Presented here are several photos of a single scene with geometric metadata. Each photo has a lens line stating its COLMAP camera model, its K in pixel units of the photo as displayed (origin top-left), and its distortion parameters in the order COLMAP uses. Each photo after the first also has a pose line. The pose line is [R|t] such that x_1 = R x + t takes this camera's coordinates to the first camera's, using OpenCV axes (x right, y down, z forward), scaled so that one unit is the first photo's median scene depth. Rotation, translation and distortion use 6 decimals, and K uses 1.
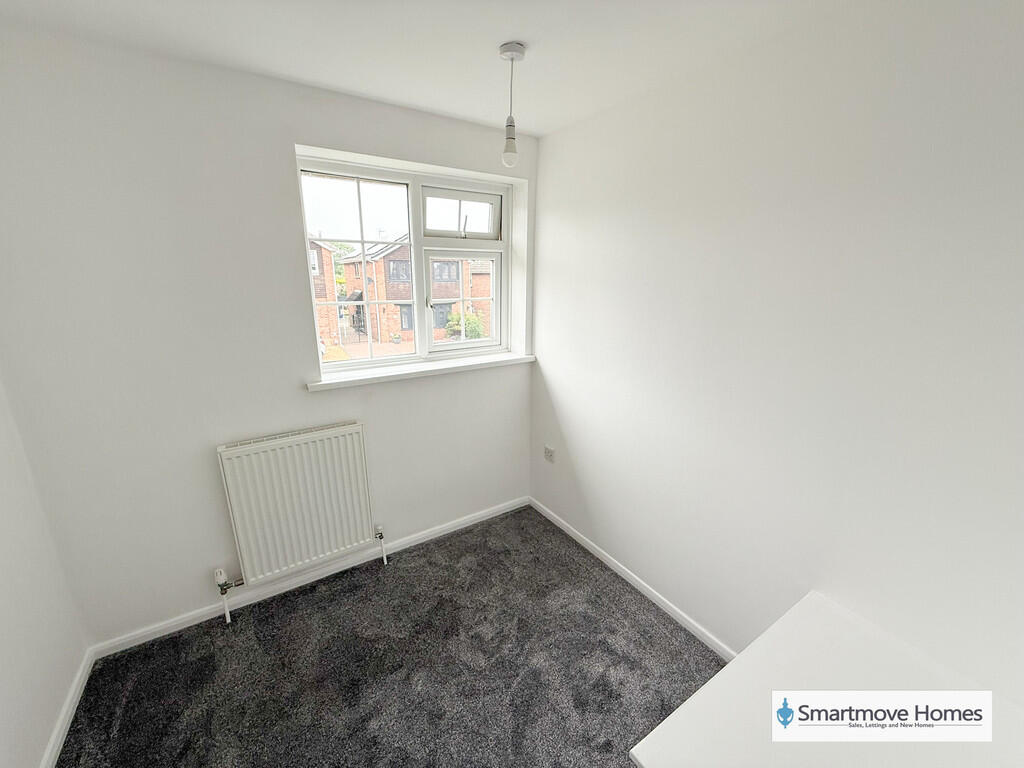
lens RADIAL K [[410.7, 0, 514.3], [0, 410.7, 387.4], [0, 0, 1]] dist [-0.001069, 0.000530]
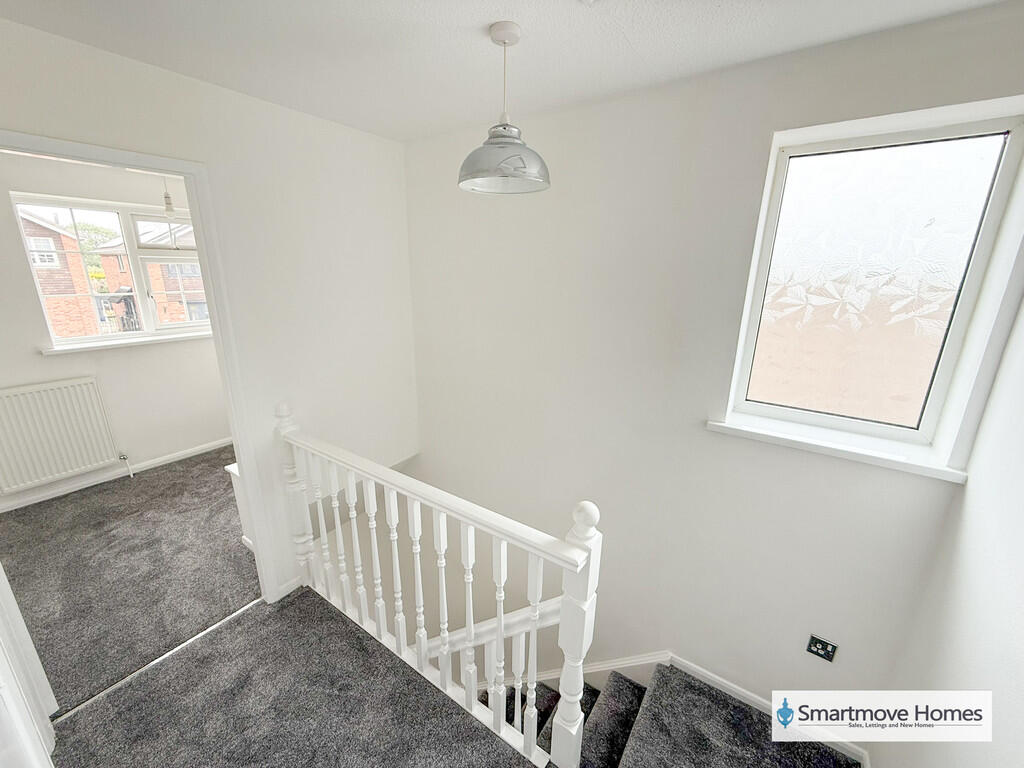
lens RADIAL K [[410.7, 0, 512.8], [0, 410.7, 383.4], [0, 0, 1]] dist [-0.001069, 0.000530]
pose [[0.928146, -0.101074, 0.358231, 0.433758], [0.098270, 0.994818, 0.026078, 0.194707], [-0.359010, 0.010999, 0.933269, -0.807170]]
